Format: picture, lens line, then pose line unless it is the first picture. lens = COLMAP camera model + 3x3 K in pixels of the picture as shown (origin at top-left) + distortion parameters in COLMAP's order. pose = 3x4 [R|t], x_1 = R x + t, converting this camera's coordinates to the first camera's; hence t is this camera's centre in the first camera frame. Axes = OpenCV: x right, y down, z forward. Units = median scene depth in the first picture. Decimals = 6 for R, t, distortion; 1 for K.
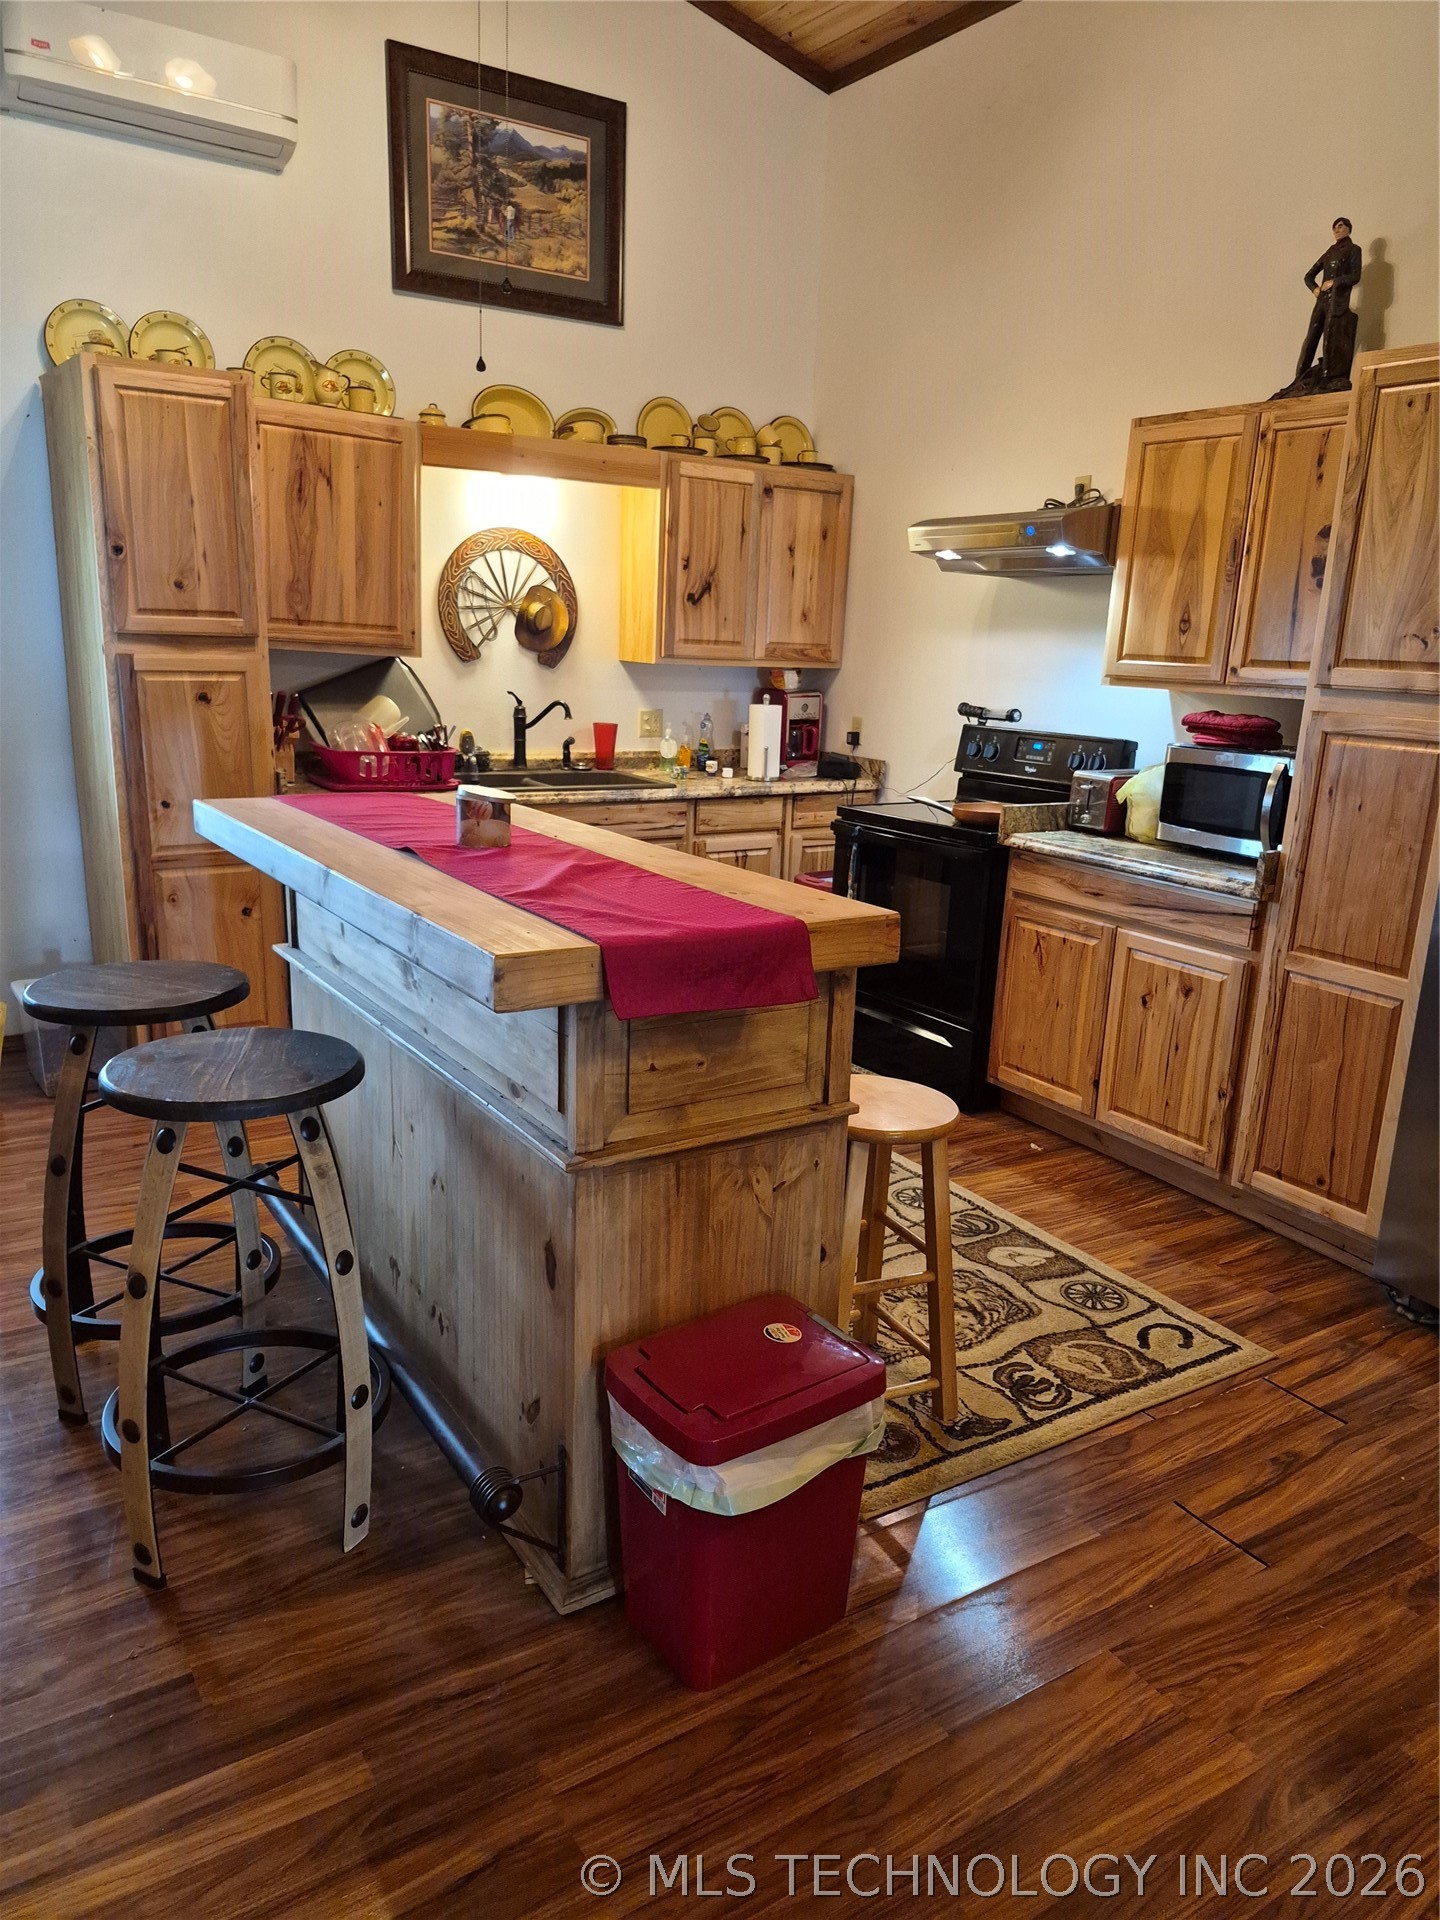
lens RADIAL K [[1315.9, 0, 732.5], [0, 1315.9, 955.4], [0, 0, 1]] dist [0.077617, -0.076360]
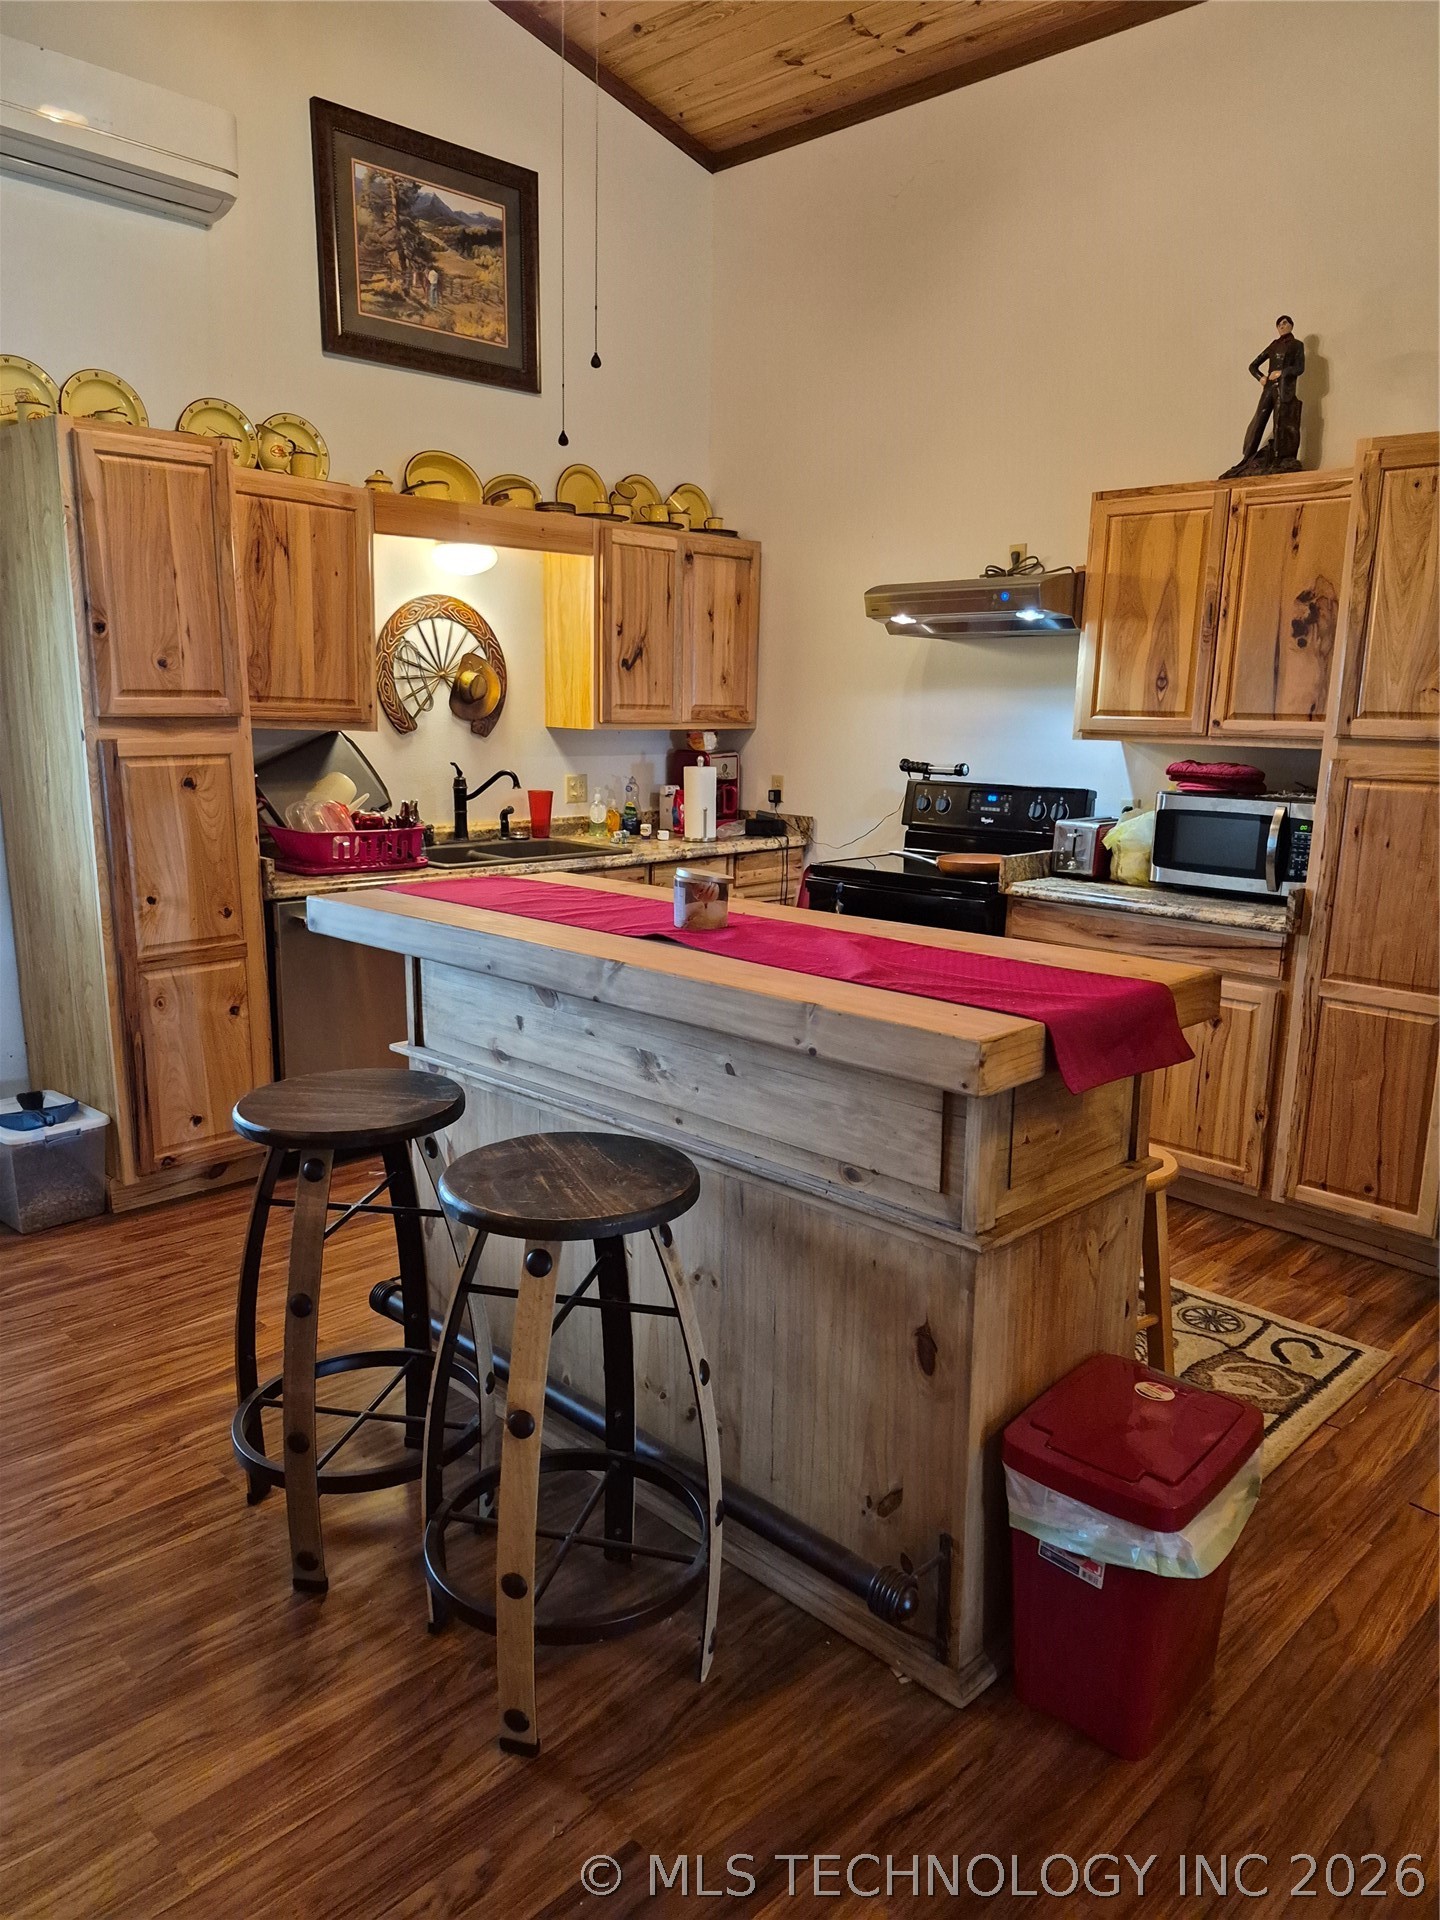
lens RADIAL K [[1315.9, 0, 715.6], [0, 1315.9, 963.8], [0, 0, 1]] dist [0.077617, -0.076360]
pose [[0.977603, -0.064676, 0.200273, -0.228123], [0.071086, 0.997157, -0.024975, -0.018989], [-0.198089, 0.038652, 0.979422, 0.026311]]
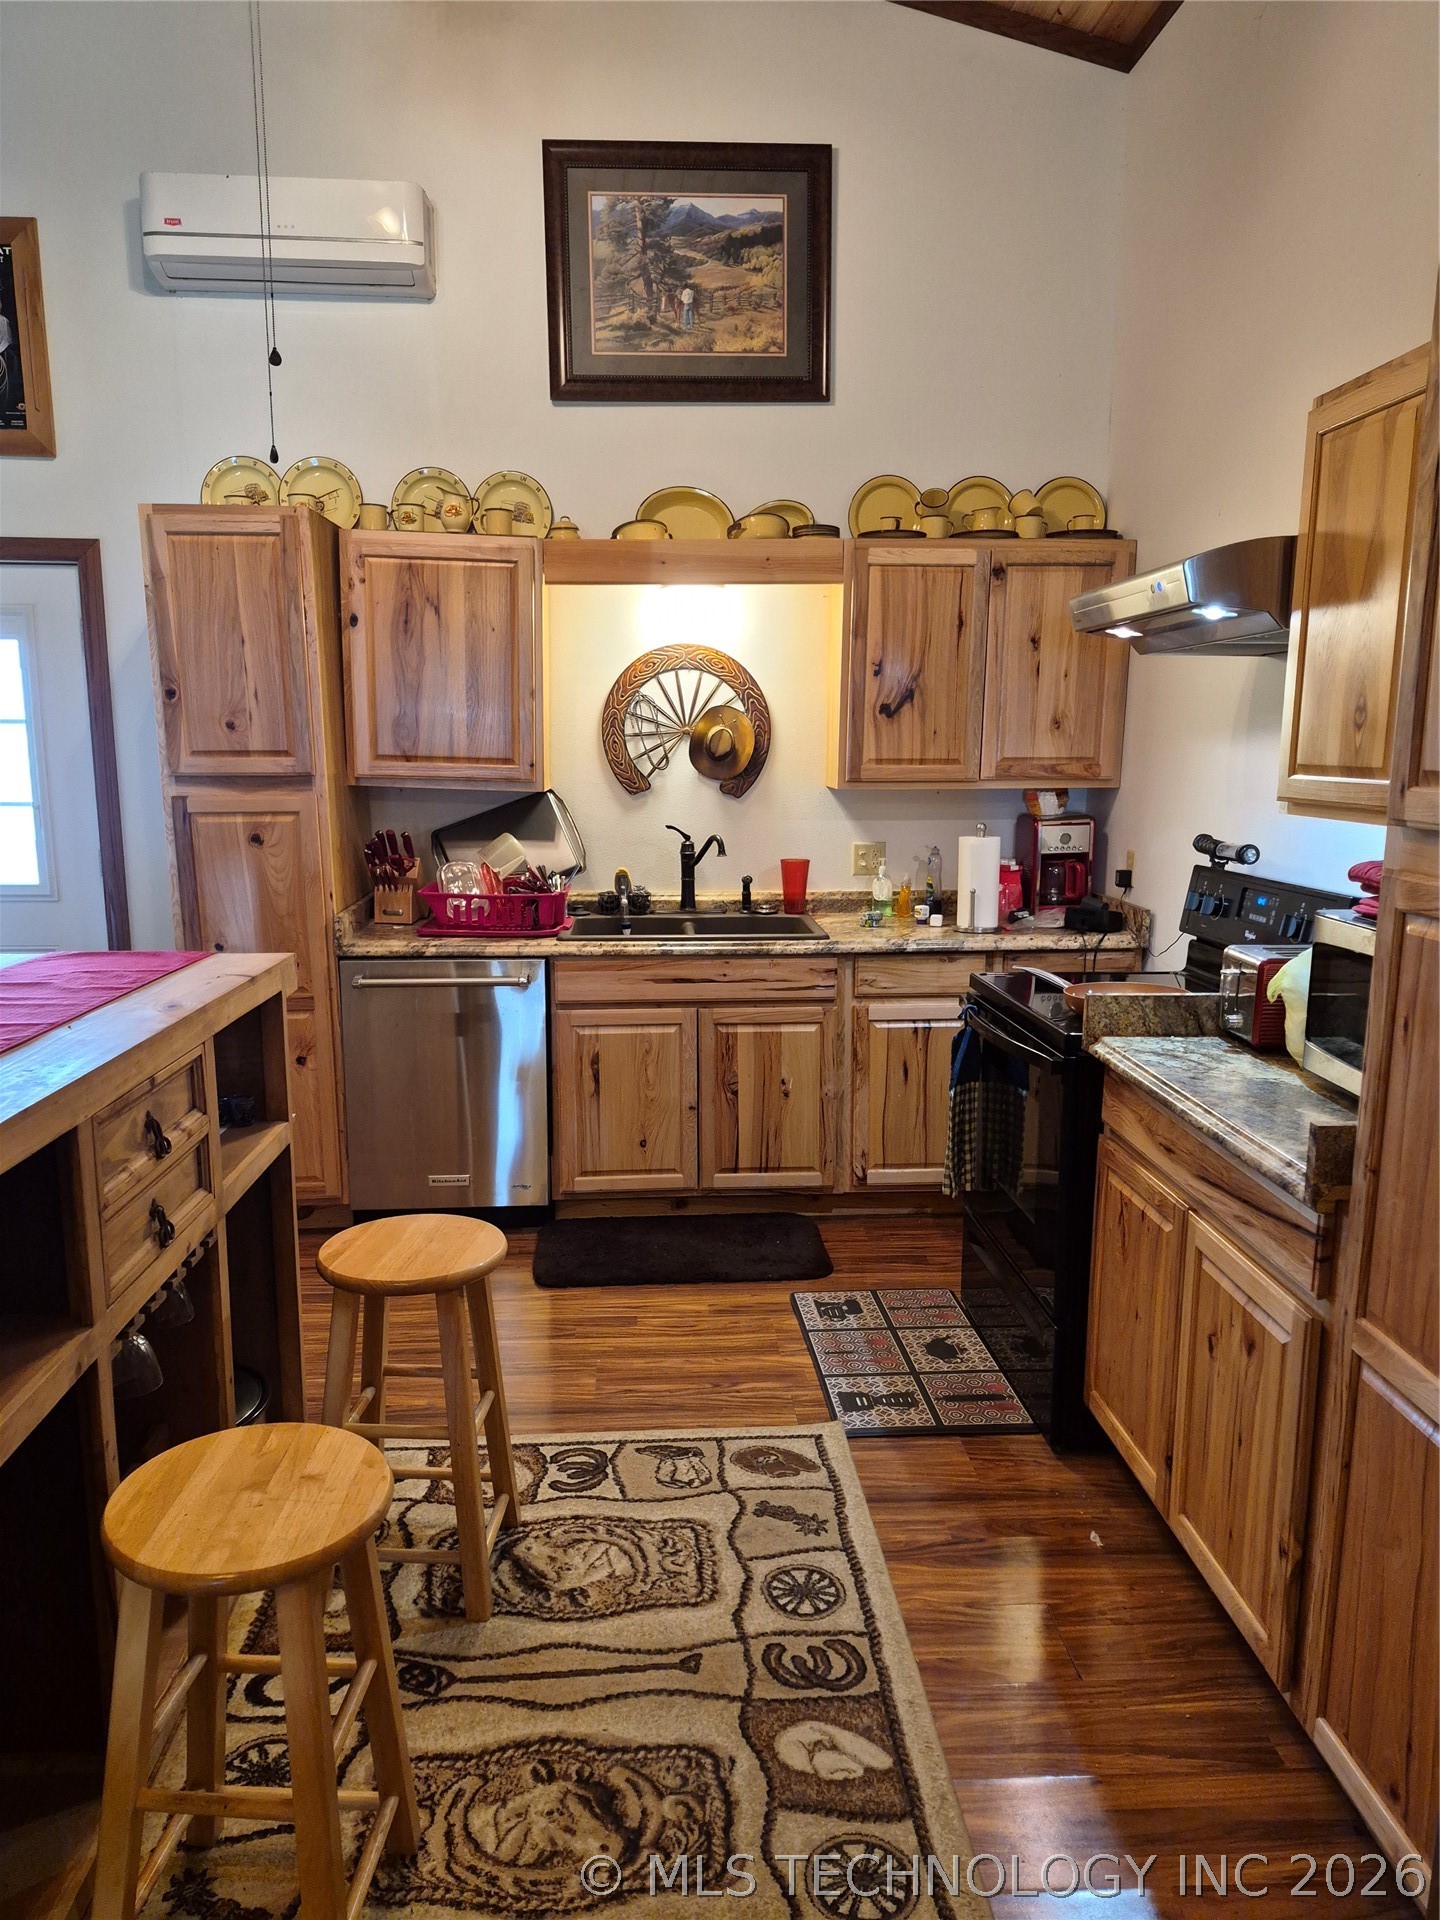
lens RADIAL K [[1315.9, 0, 717.2], [0, 1315.9, 970.4], [0, 0, 1]] dist [0.077617, -0.076360]
pose [[0.870781, 0.045817, -0.489531, 0.363245], [-0.083186, 0.995024, -0.054843, -0.072452], [0.484582, 0.088479, 0.870259, 0.326393]]
